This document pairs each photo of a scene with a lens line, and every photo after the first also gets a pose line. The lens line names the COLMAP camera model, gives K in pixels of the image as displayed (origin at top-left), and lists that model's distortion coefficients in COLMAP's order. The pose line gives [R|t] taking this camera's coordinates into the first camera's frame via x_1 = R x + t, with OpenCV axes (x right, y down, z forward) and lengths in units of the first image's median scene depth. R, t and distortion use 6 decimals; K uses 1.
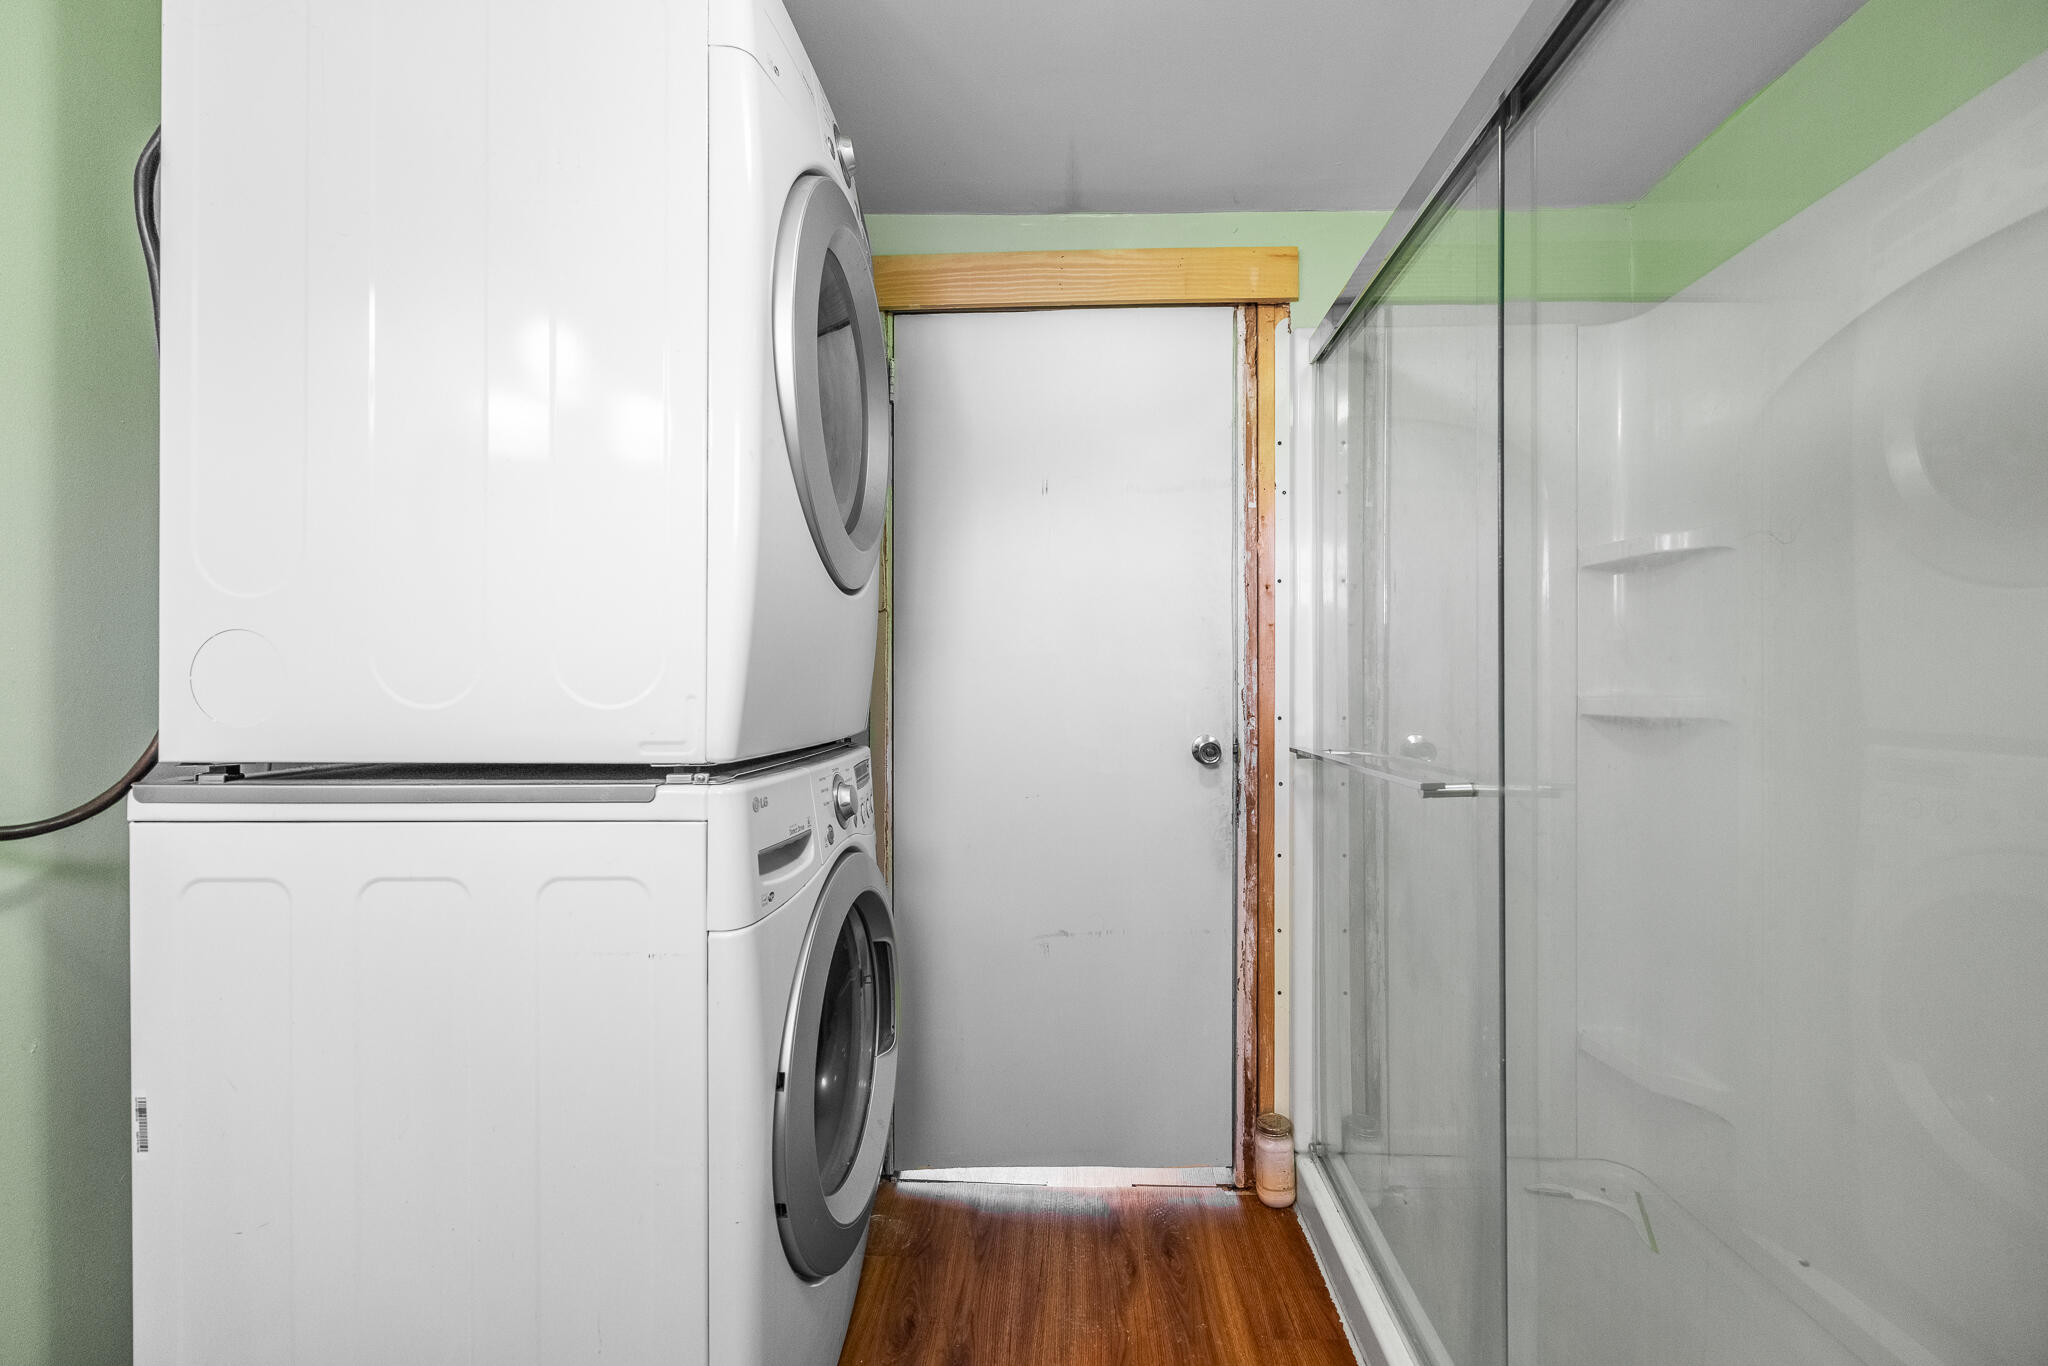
lens RADIAL K [[812.9, 0, 1024.0], [0, 812.9, 683.0], [0, 0, 1]] dist [-0.000397, -0.000610]
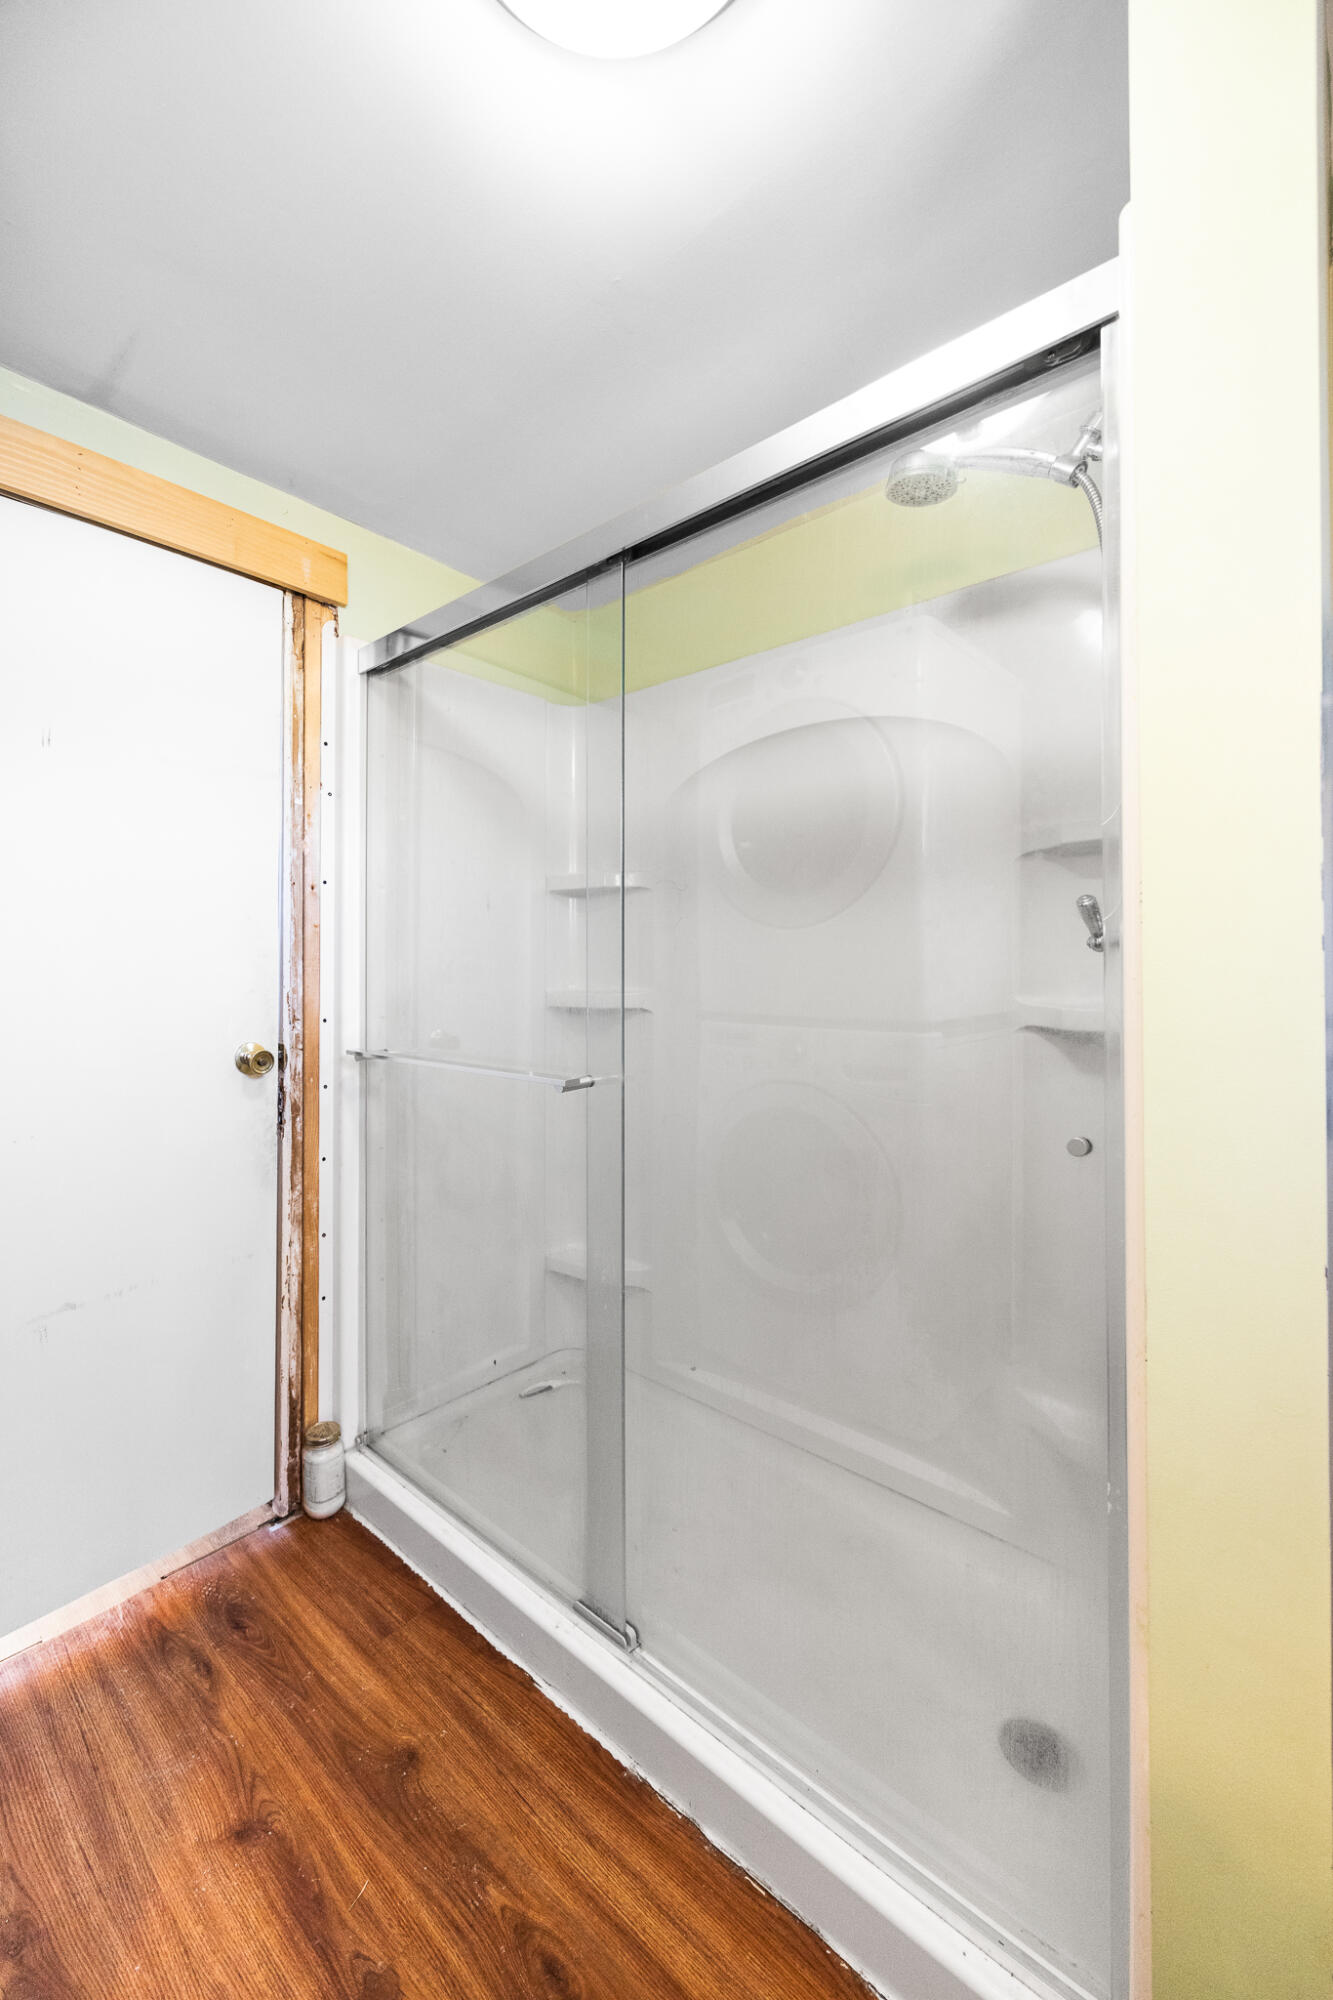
lens RADIAL K [[793.9, 0, 634.4], [0, 793.9, 962.9], [0, 0, 1]] dist [-0.000397, -0.000610]
pose [[0.661321, 0.006490, 0.750075, -0.163366], [-0.002085, 0.999975, -0.006813, -0.021251], [-0.750100, 0.002942, 0.661318, 0.076174]]
